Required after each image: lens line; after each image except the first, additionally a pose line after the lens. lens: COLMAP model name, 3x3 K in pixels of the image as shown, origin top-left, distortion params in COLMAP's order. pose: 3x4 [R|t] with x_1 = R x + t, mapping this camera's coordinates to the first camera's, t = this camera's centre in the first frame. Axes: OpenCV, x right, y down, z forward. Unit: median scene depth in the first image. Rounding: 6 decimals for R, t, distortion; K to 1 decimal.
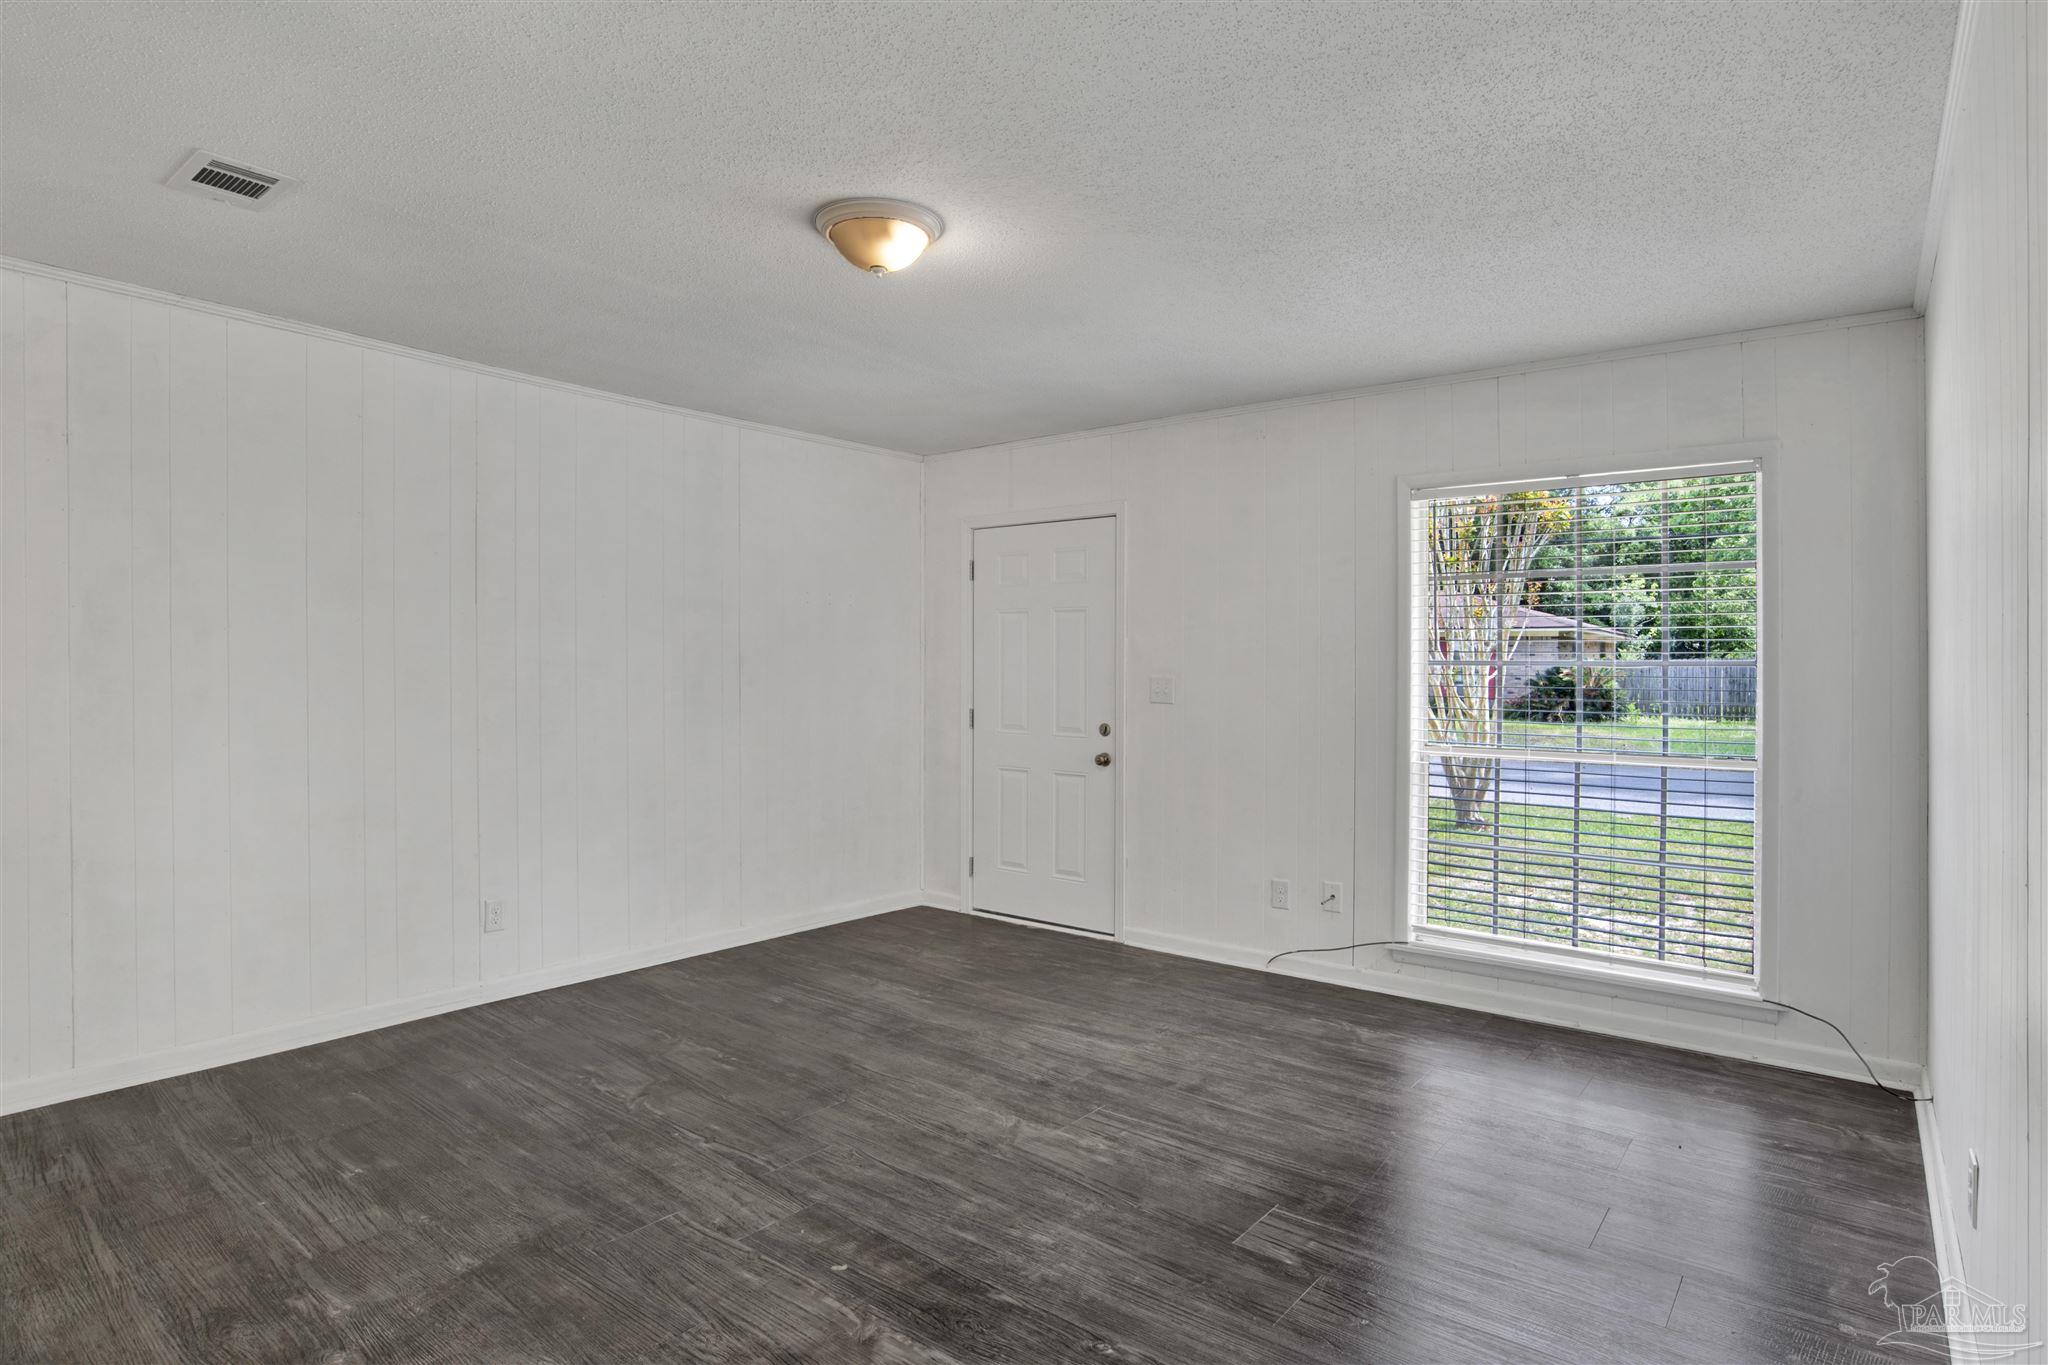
lens RADIAL K [[1083.0, 0, 1022.7], [0, 1083.0, 668.6], [0, 0, 1]] dist [-0.052372, 0.019536]
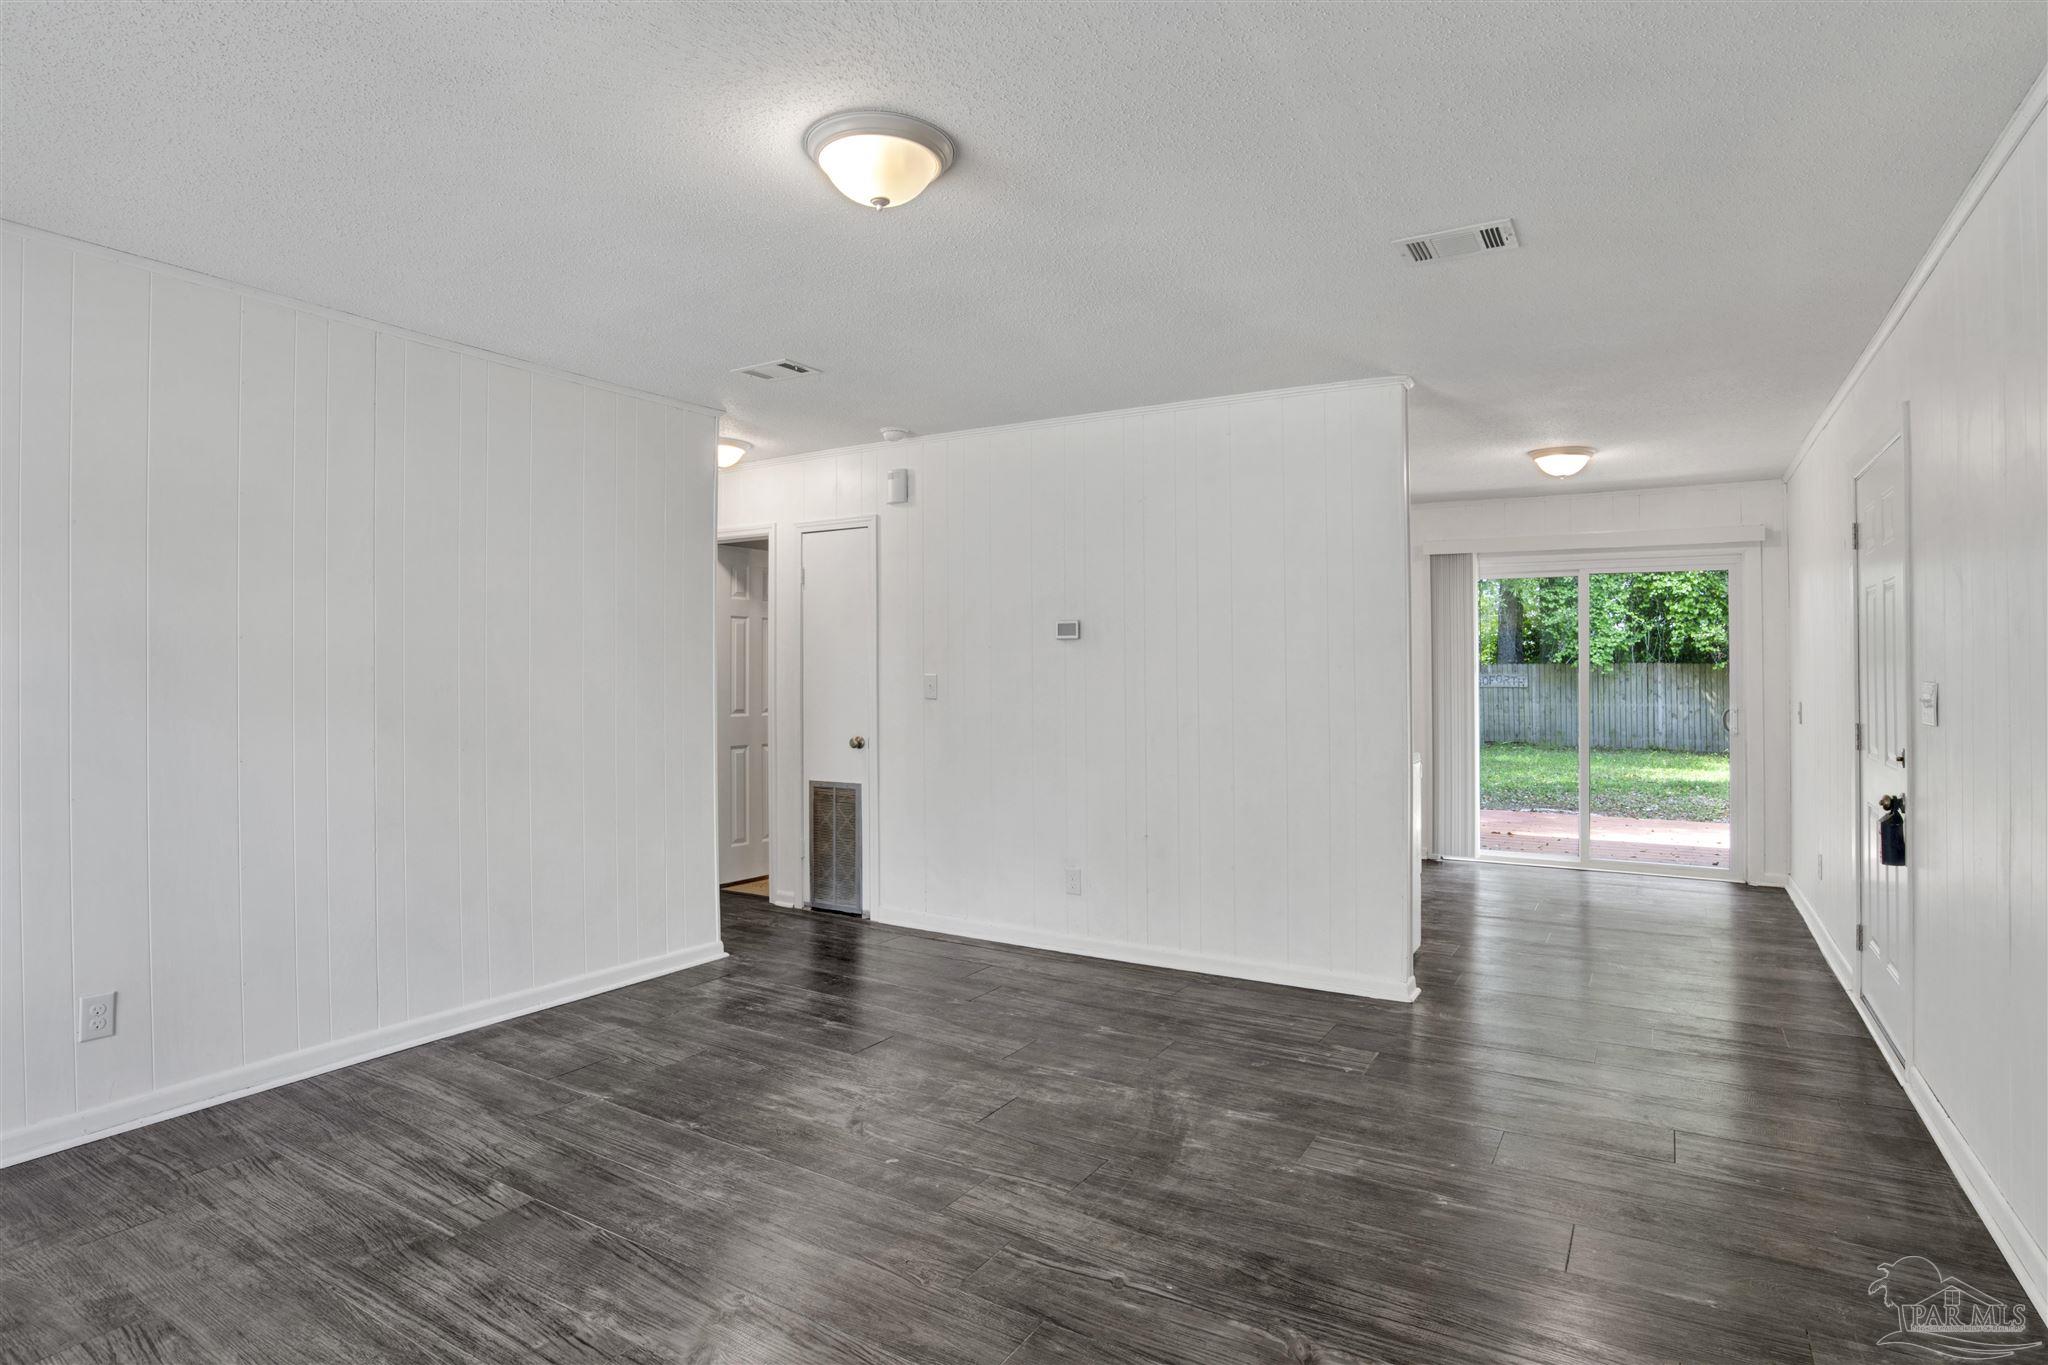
lens RADIAL K [[1083.0, 0, 1022.7], [0, 1083.0, 668.6], [0, 0, 1]] dist [-0.052372, 0.019536]
pose [[-0.991599, 0.000112, -0.129346, -0.099740], [0.001972, 0.999897, -0.014251, 0.010469], [0.129331, -0.014387, -0.991497, 1.378823]]
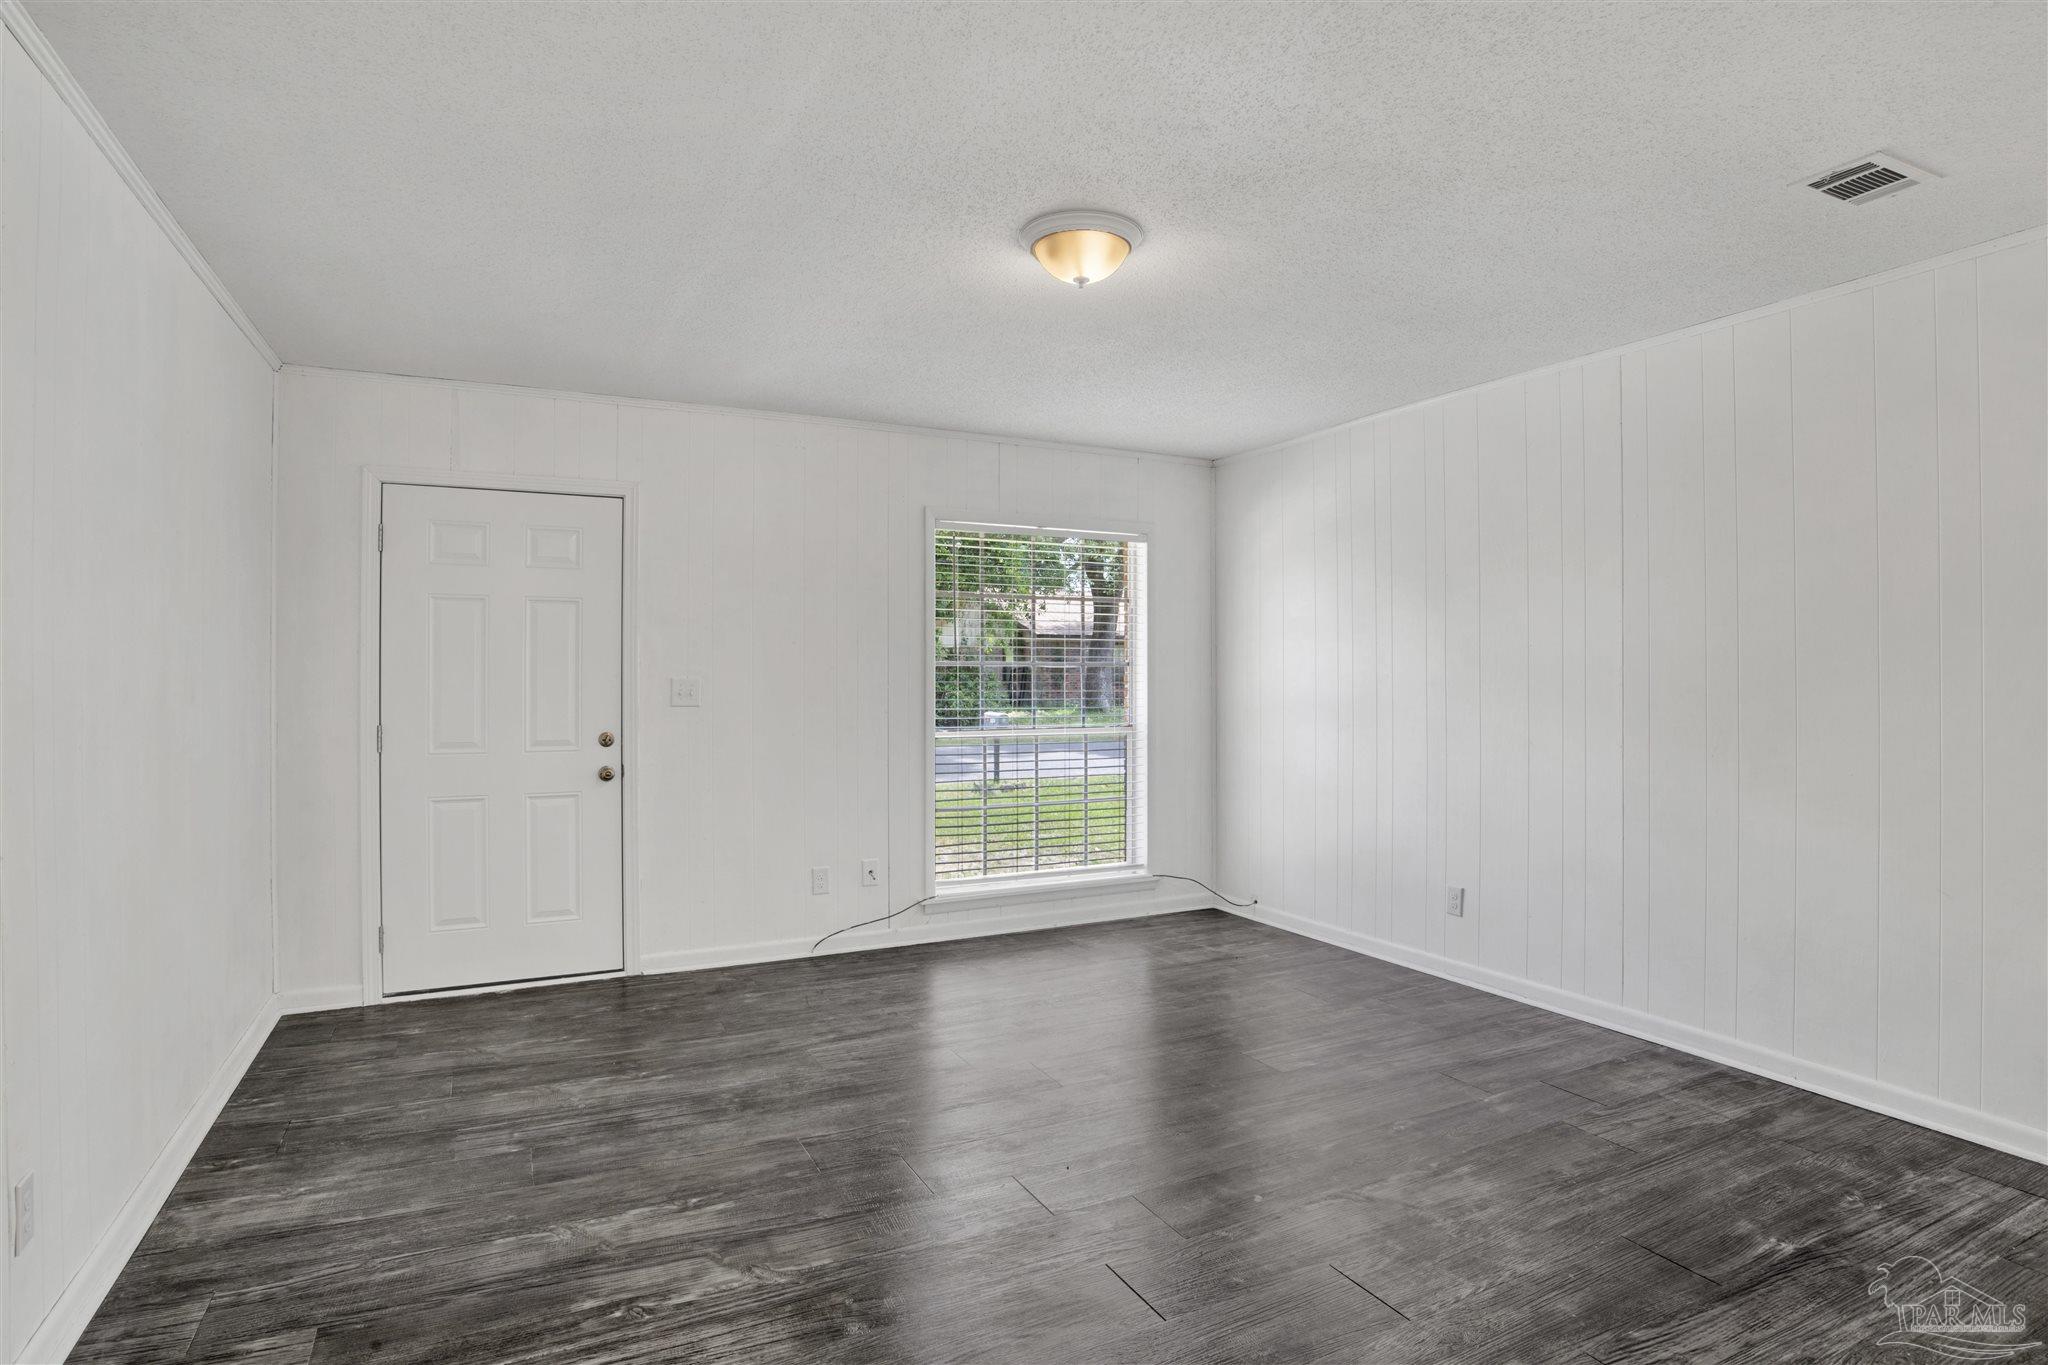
lens RADIAL K [[1062.3, 0, 1024.0], [0, 1062.3, 682.5], [0, 0, 1]] dist [-0.021345, 0.000270]
pose [[0.415272, -0.007421, 0.909667, -0.795204], [-0.003323, 0.999948, 0.009674, 0.000559], [-0.909691, -0.007040, 0.415225, 0.473678]]
